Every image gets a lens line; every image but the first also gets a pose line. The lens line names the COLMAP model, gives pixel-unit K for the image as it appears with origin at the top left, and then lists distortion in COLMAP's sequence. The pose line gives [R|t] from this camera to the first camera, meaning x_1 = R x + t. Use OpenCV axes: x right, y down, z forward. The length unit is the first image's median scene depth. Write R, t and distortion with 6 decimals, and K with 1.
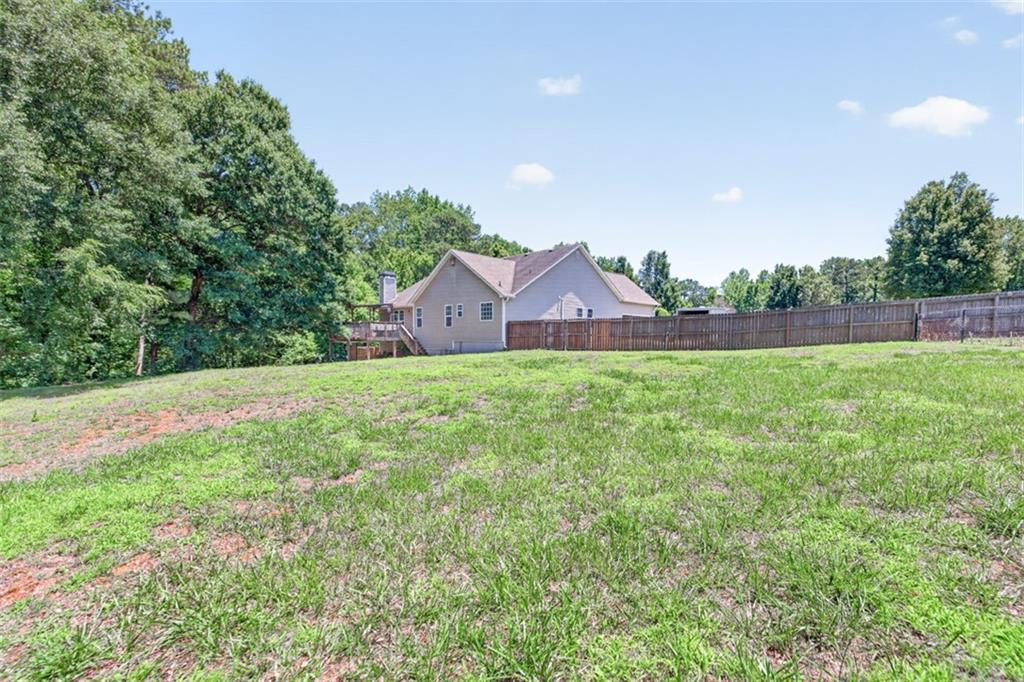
lens RADIAL K [[449.2, 0, 515.0], [0, 449.2, 356.6], [0, 0, 1]] dist [0.002224, 0.000137]
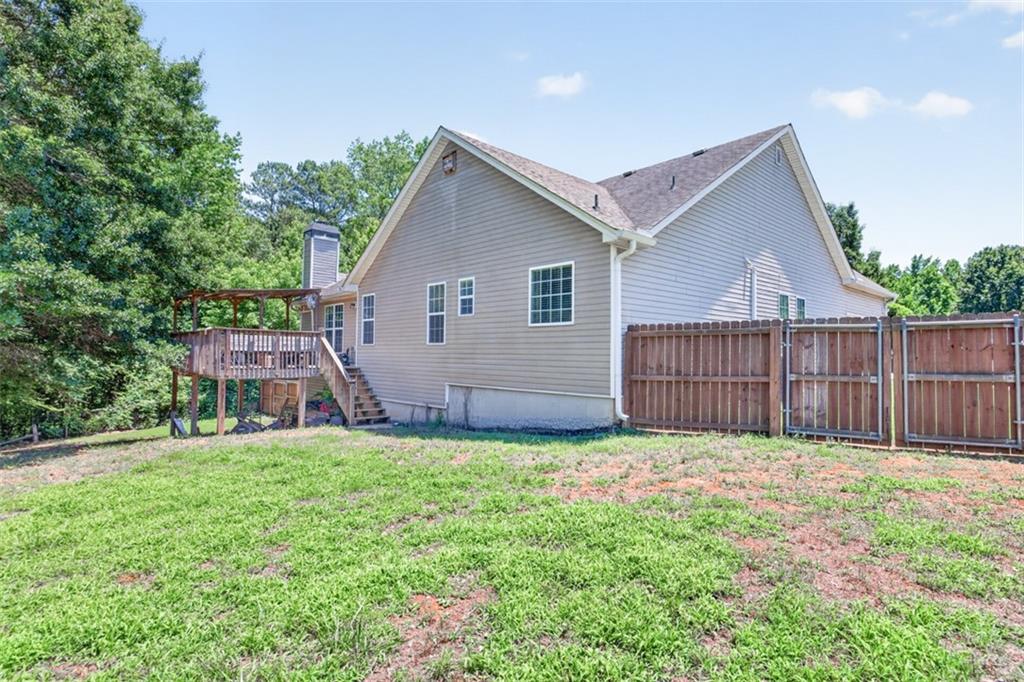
lens RADIAL K [[499.8, 0, 515.4], [0, 499.8, 350.2], [0, 0, 1]] dist [0.000166, -0.000433]
pose [[0.998778, 0.005002, -0.049172, -0.060198], [-0.007283, 0.998900, -0.046324, -0.039776], [0.048887, 0.046626, 0.997715, 0.563146]]
